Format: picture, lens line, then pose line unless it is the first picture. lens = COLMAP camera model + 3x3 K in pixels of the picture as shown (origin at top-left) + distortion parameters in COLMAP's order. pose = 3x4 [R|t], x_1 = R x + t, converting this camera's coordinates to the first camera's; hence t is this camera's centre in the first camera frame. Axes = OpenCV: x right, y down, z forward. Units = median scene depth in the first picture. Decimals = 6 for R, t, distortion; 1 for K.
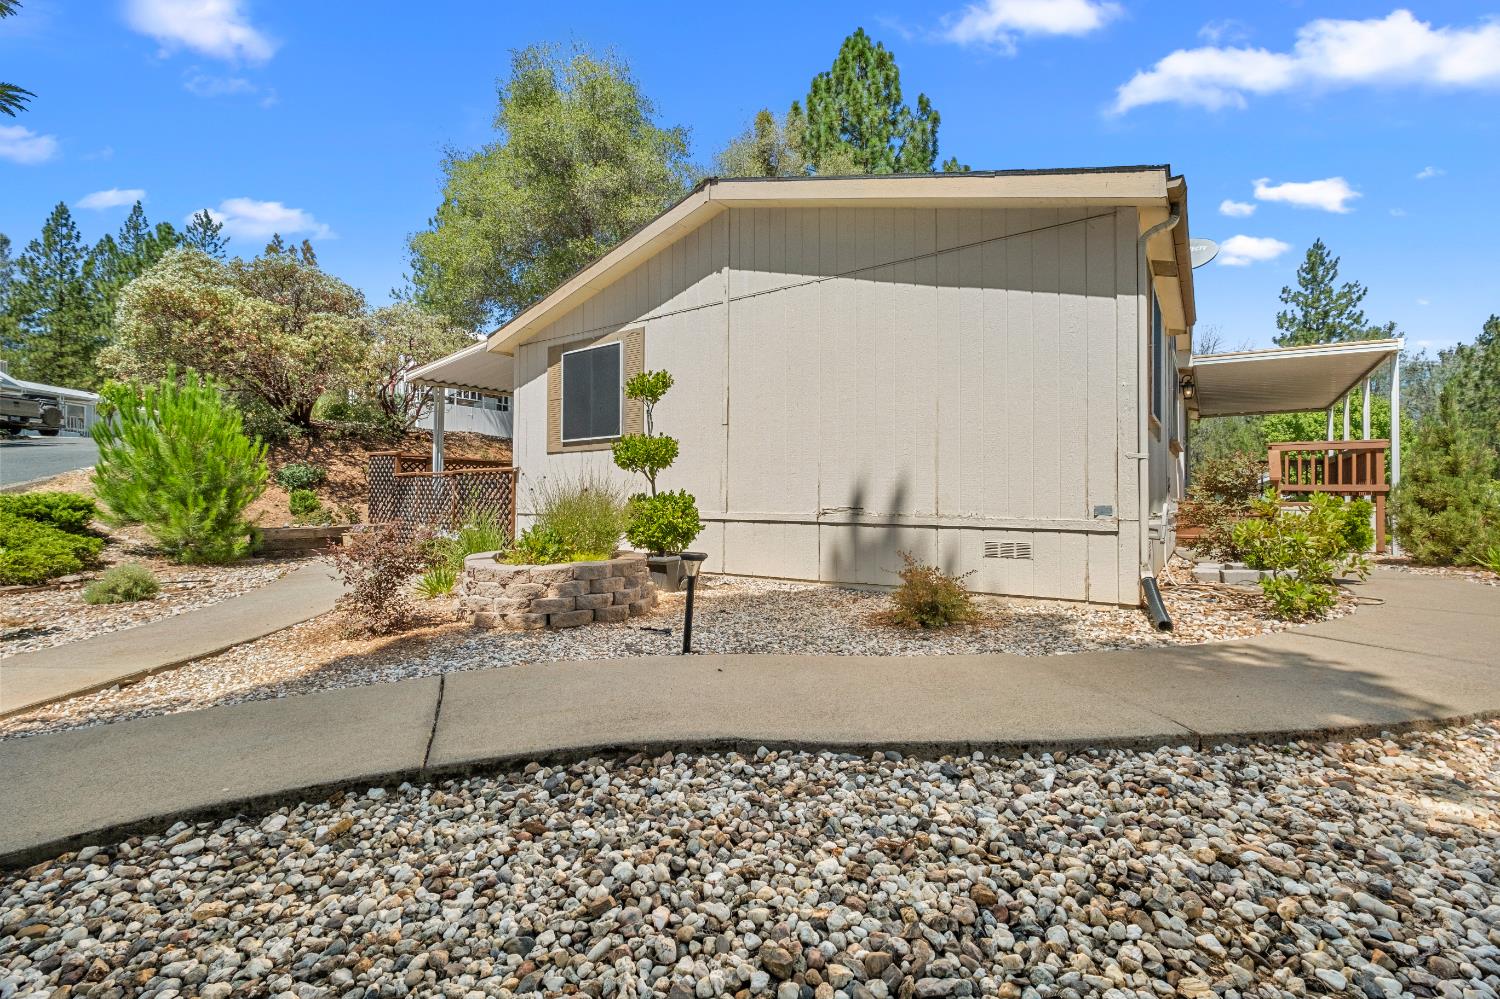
lens RADIAL K [[648.6, 0, 747.0], [0, 648.6, 500.9], [0, 0, 1]] dist [-0.004388, -0.001301]
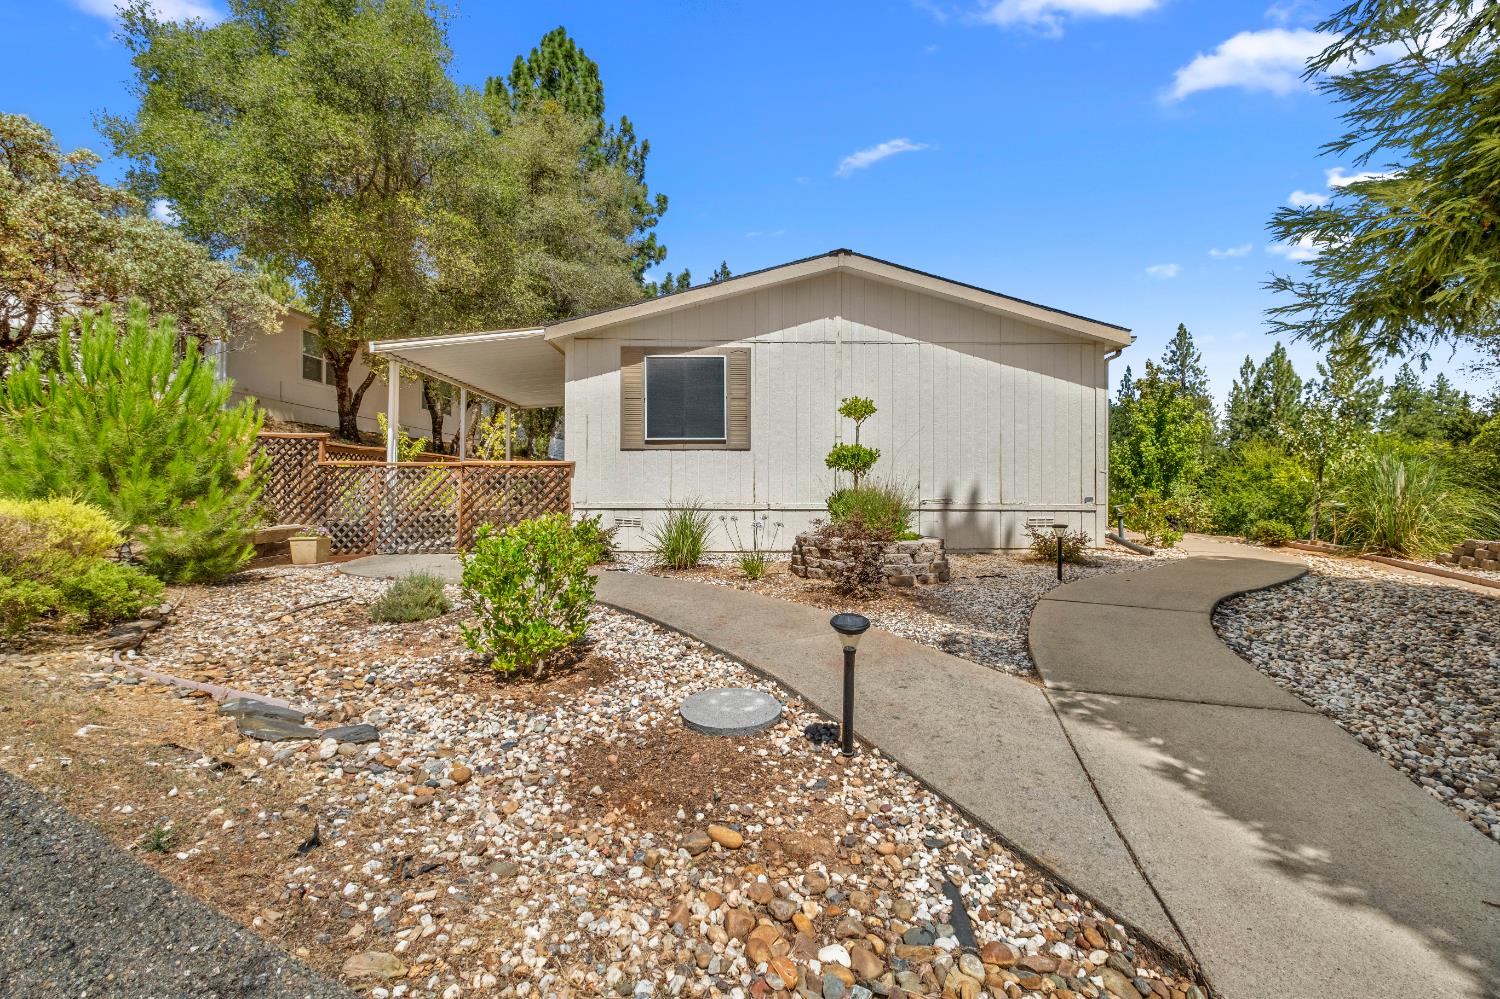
lens RADIAL K [[648.6, 0, 751.4], [0, 648.6, 494.7], [0, 0, 1]] dist [-0.004388, -0.001301]
pose [[0.792252, -0.004074, 0.610181, -0.773845], [0.002487, 0.999991, 0.003448, -0.004203], [-0.610190, -0.001214, 0.792255, 0.055681]]
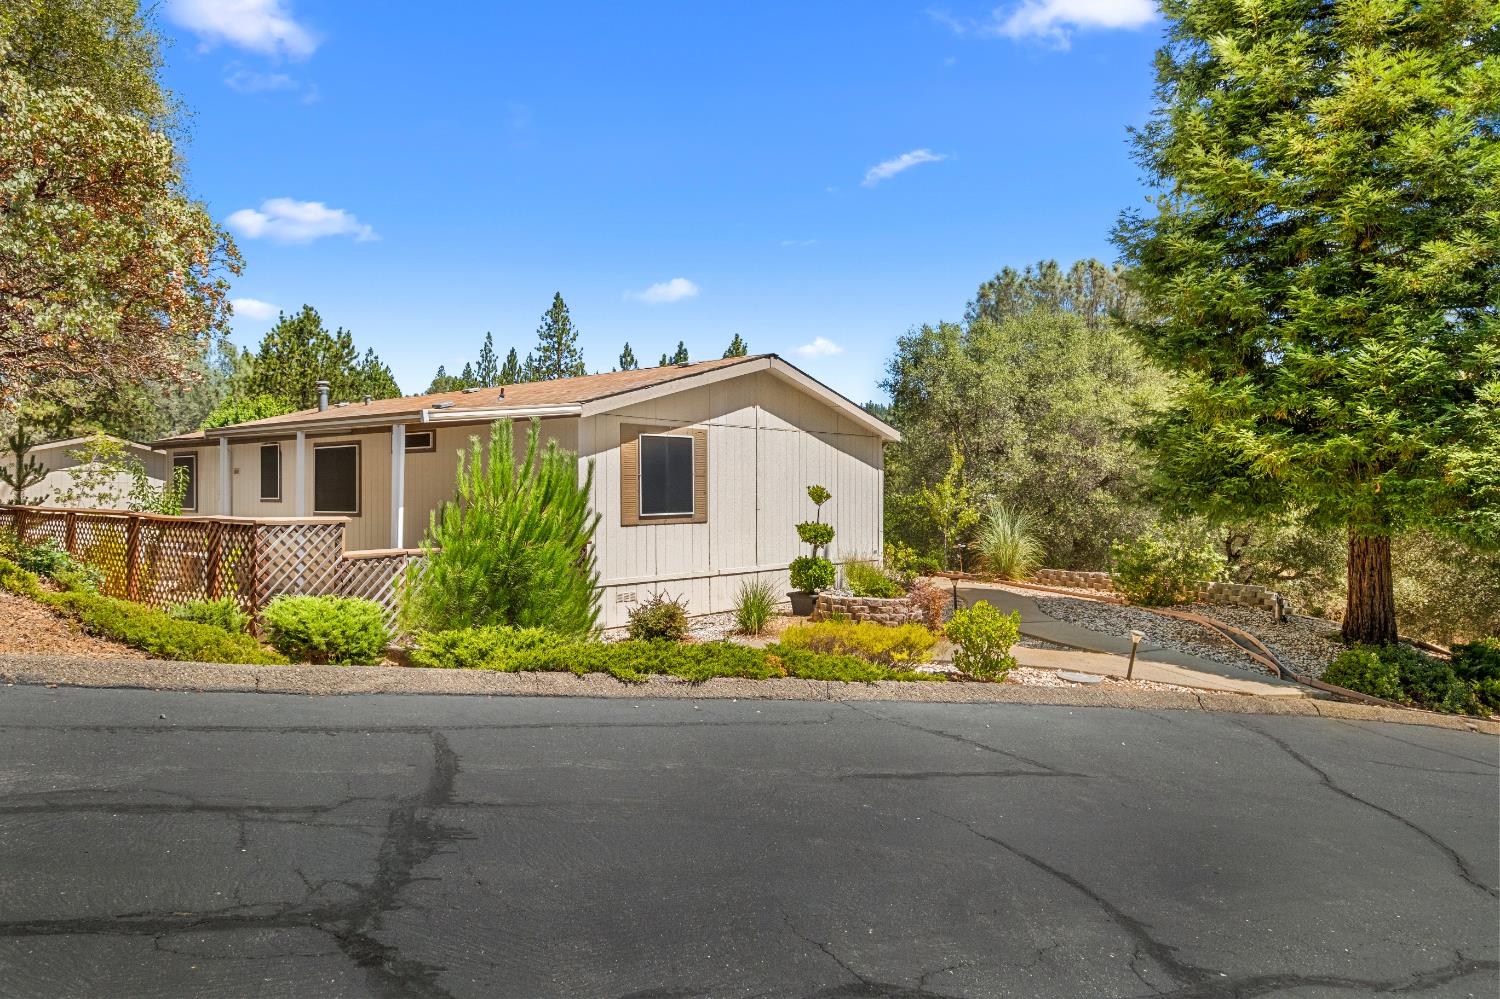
lens RADIAL K [[991.2, 0, 749.4], [0, 991.2, 494.9], [0, 0, 1]] dist [0.003313, 0.000086]
pose [[0.074072, -0.006625, 0.997231, -1.881625], [0.002539, 0.999976, 0.006455, -0.132214], [-0.997250, 0.002054, 0.074087, 0.675188]]
